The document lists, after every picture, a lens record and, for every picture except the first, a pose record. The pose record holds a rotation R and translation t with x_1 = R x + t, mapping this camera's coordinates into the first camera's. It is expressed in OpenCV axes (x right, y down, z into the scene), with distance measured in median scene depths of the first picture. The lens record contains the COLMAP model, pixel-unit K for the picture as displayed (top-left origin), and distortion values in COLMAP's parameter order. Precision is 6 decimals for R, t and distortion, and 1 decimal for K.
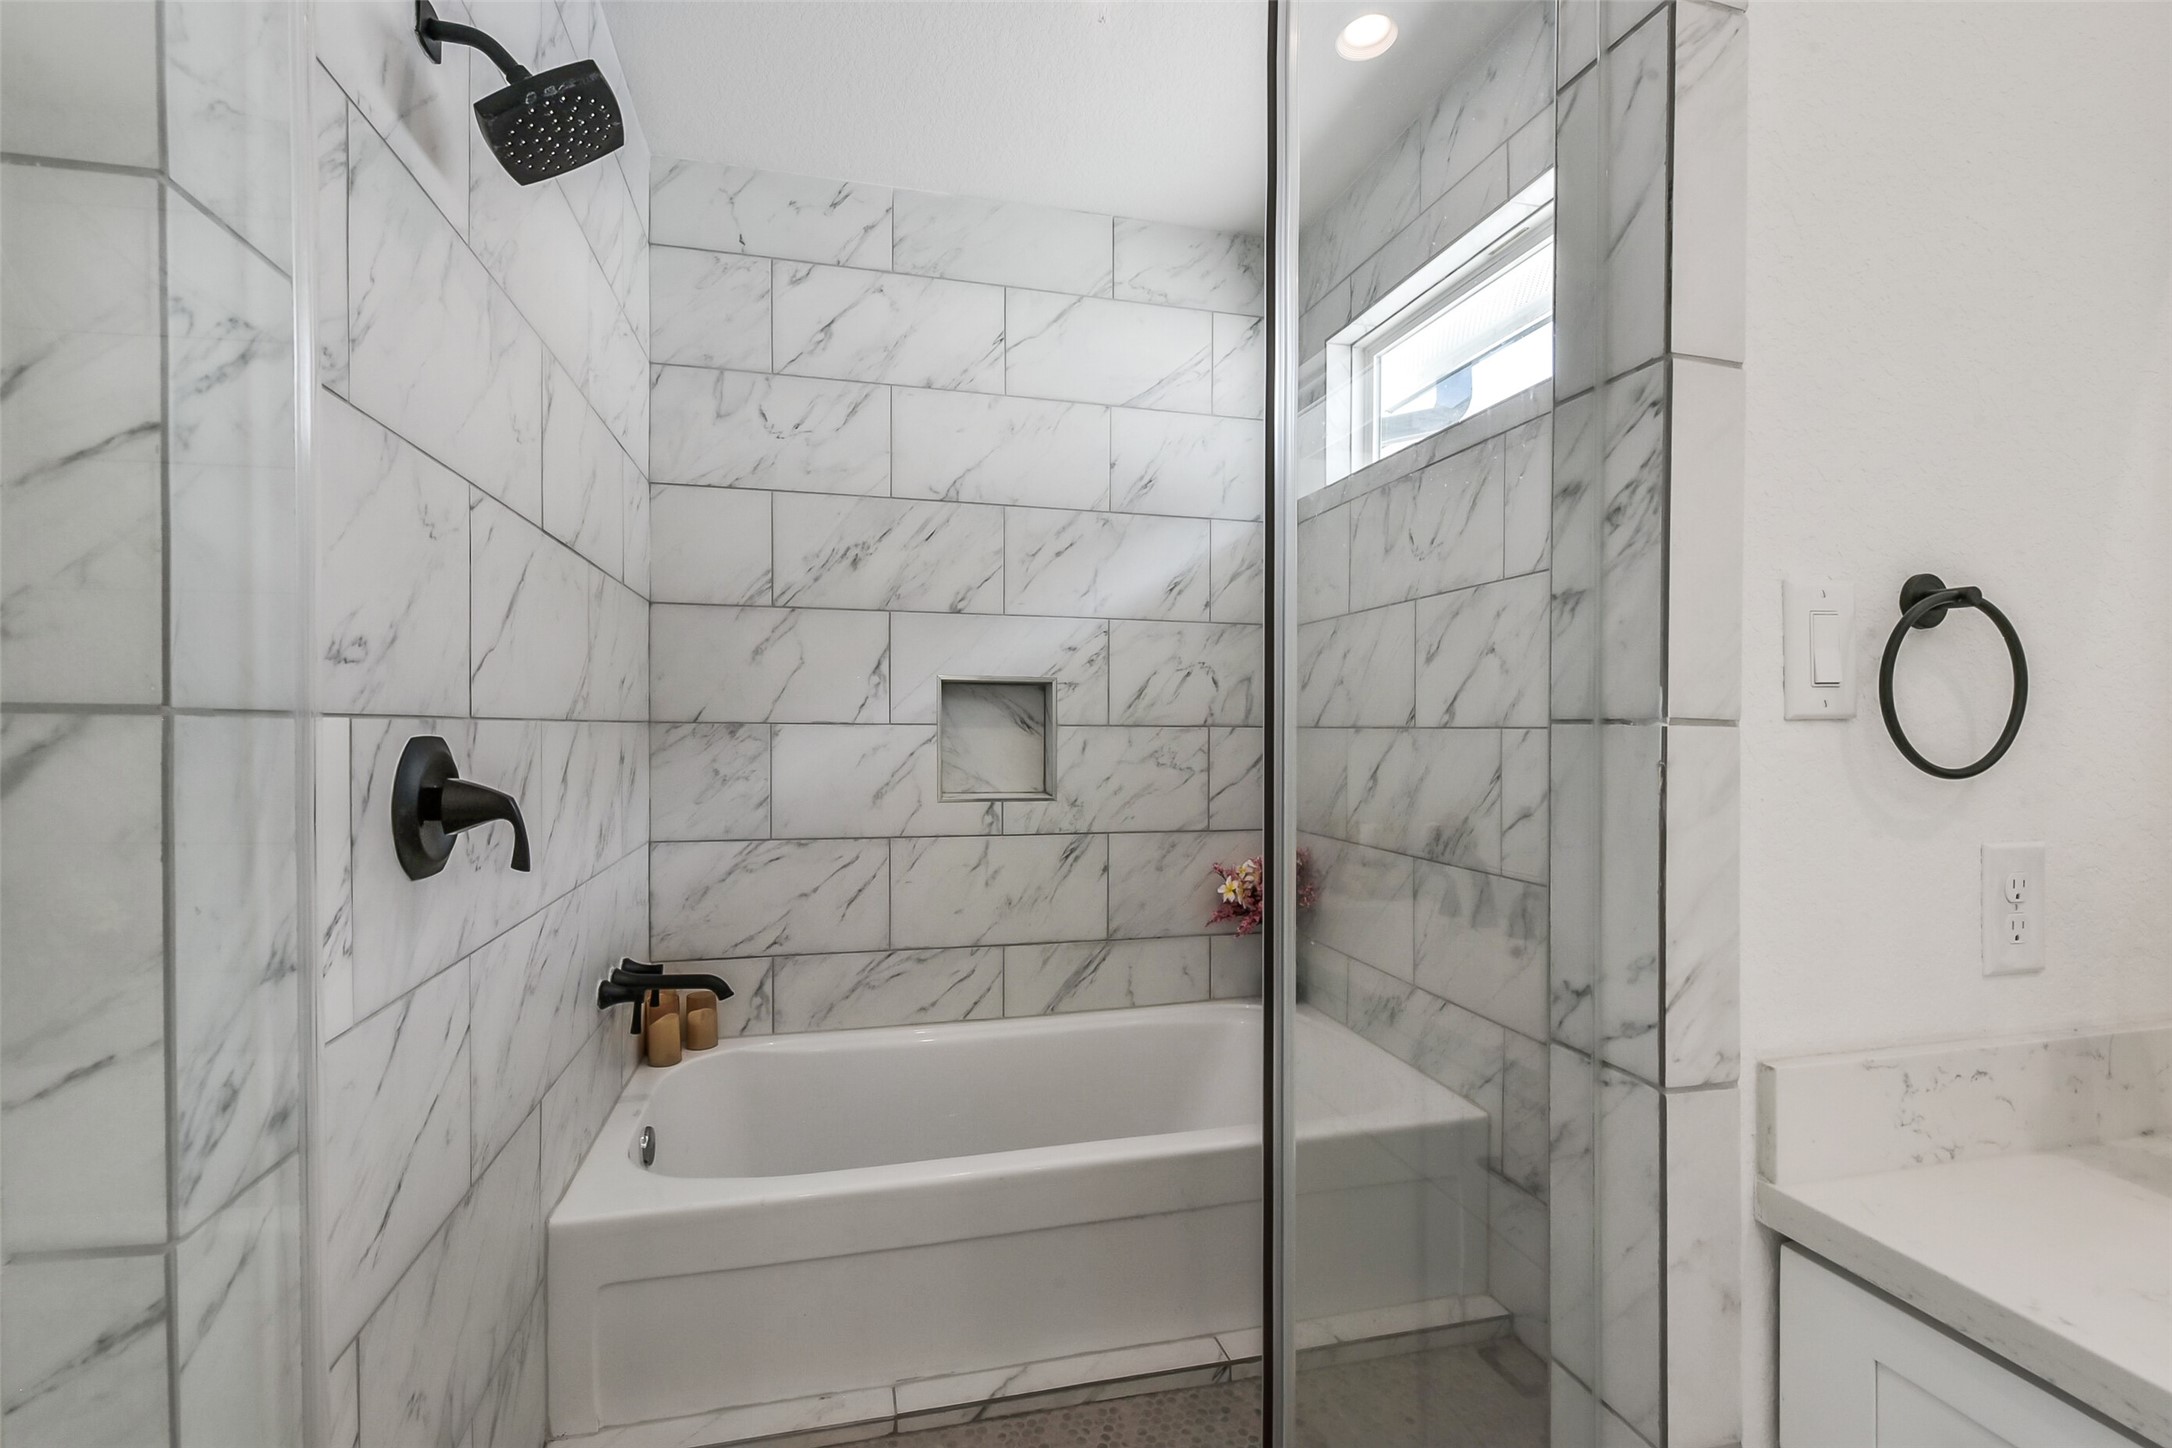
lens RADIAL K [[986.6, 0, 1096.2], [0, 986.6, 726.1], [0, 0, 1]] dist [-0.003281, 0.000147]
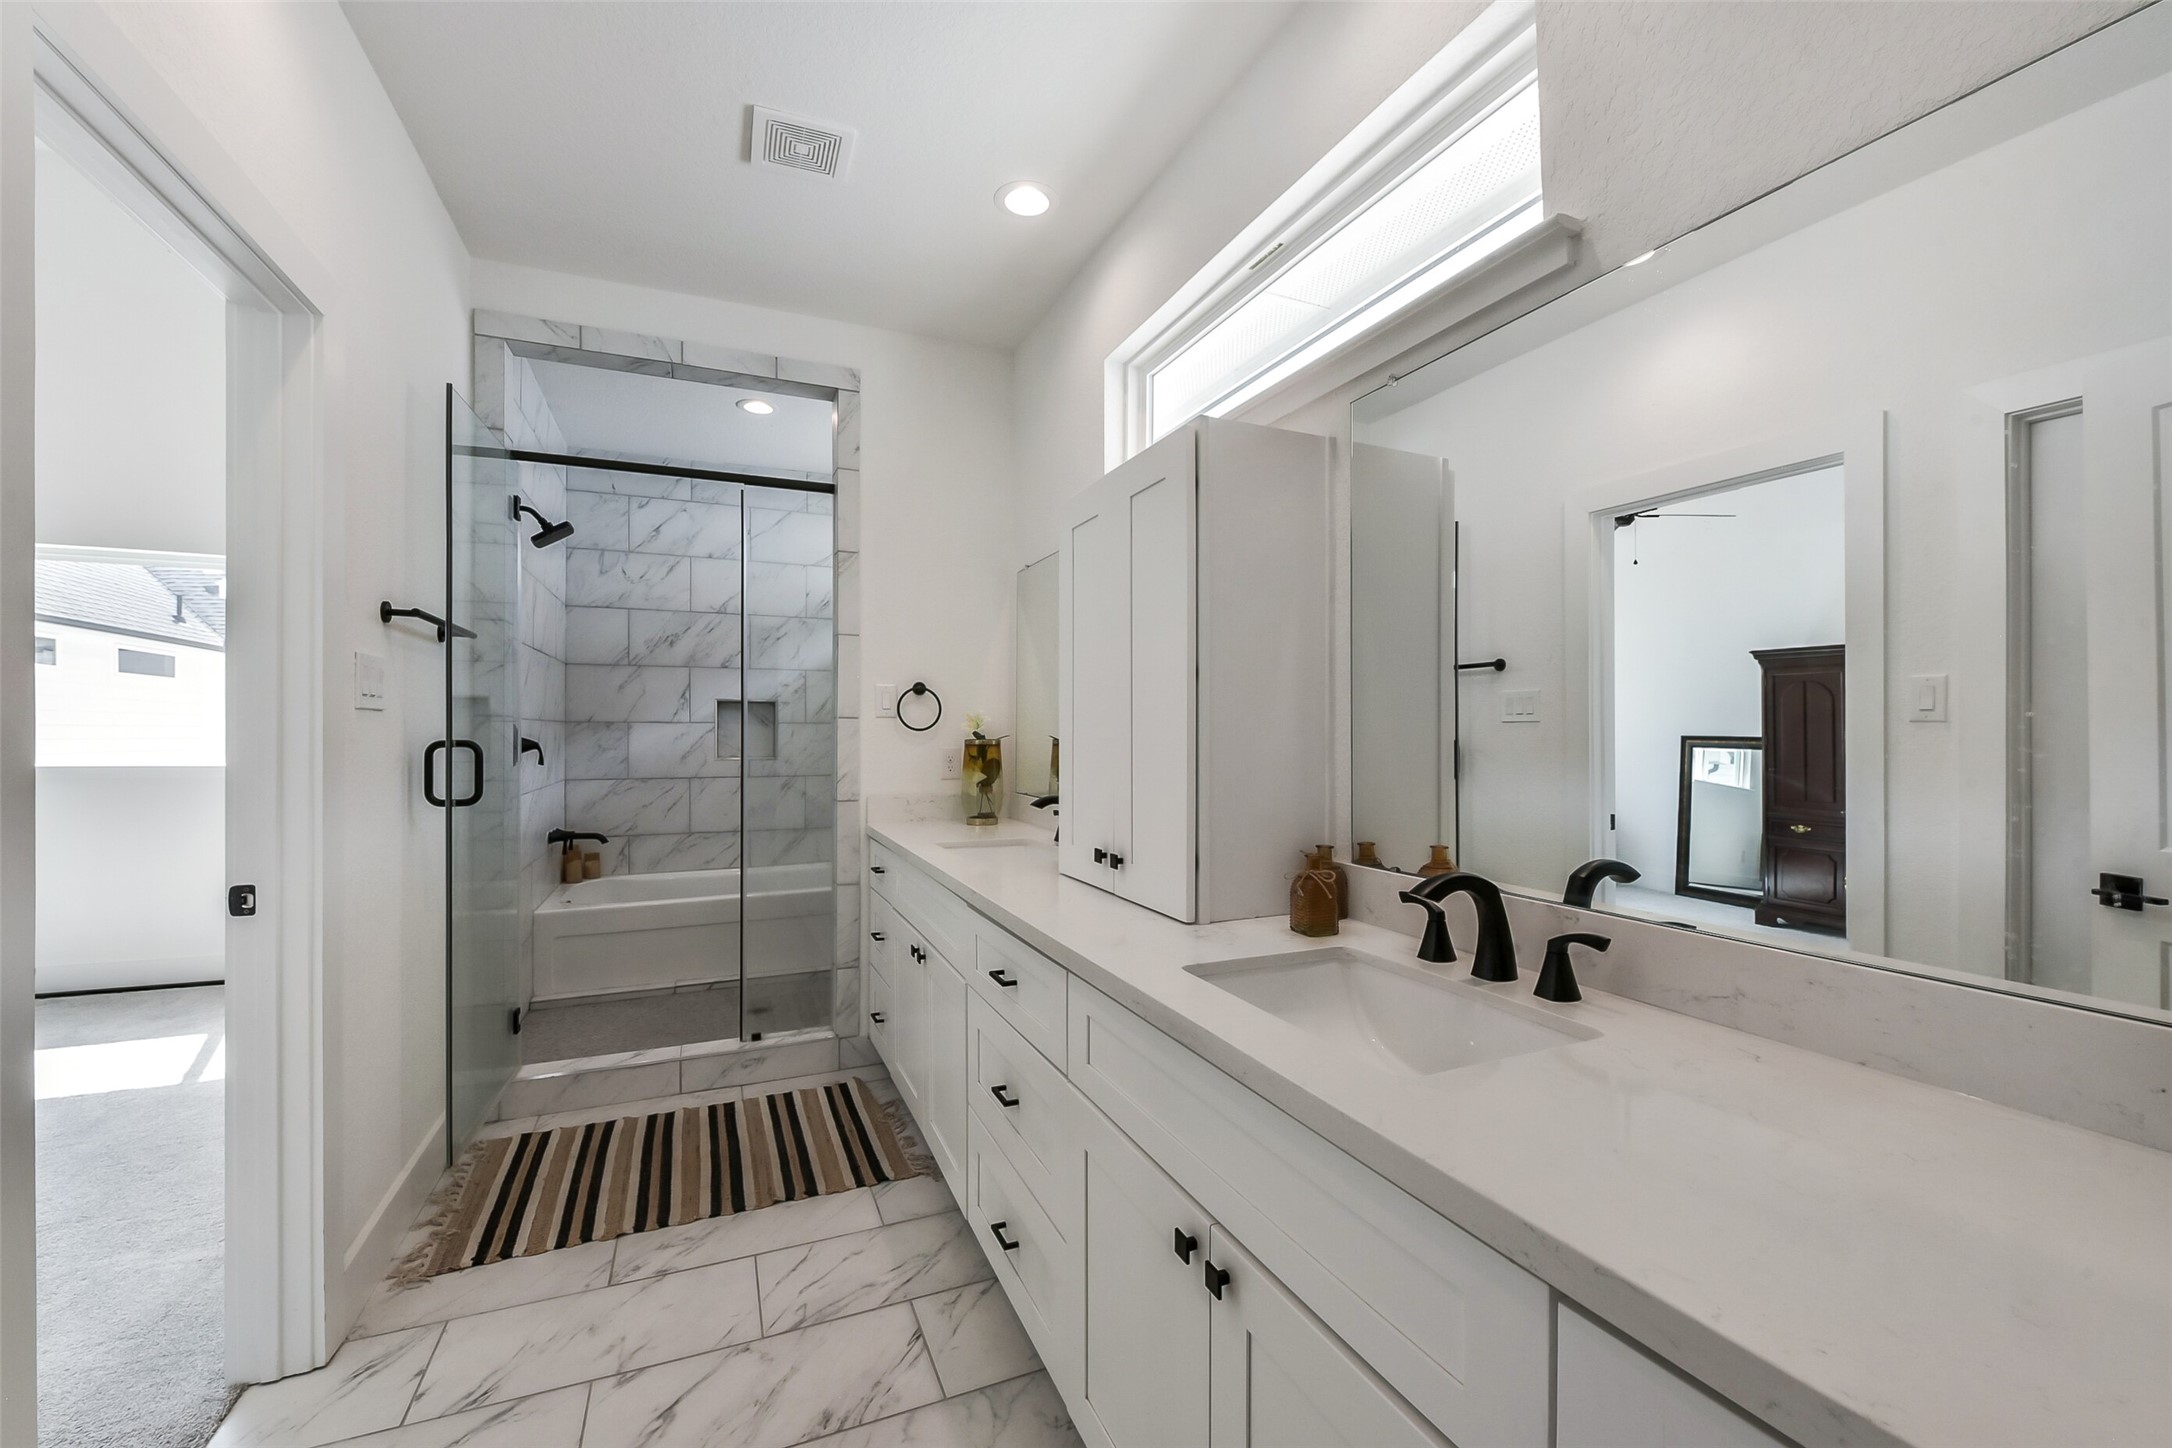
lens RADIAL K [[877.7, 0, 1082.6], [0, 877.7, 721.2], [0, 0, 1]] dist [-0.013343, -0.000333]
pose [[0.988691, -0.002718, 0.149940, 0.328134], [0.004151, 0.999949, -0.009247, 0.015851], [-0.149907, 0.009765, 0.988652, -0.927681]]
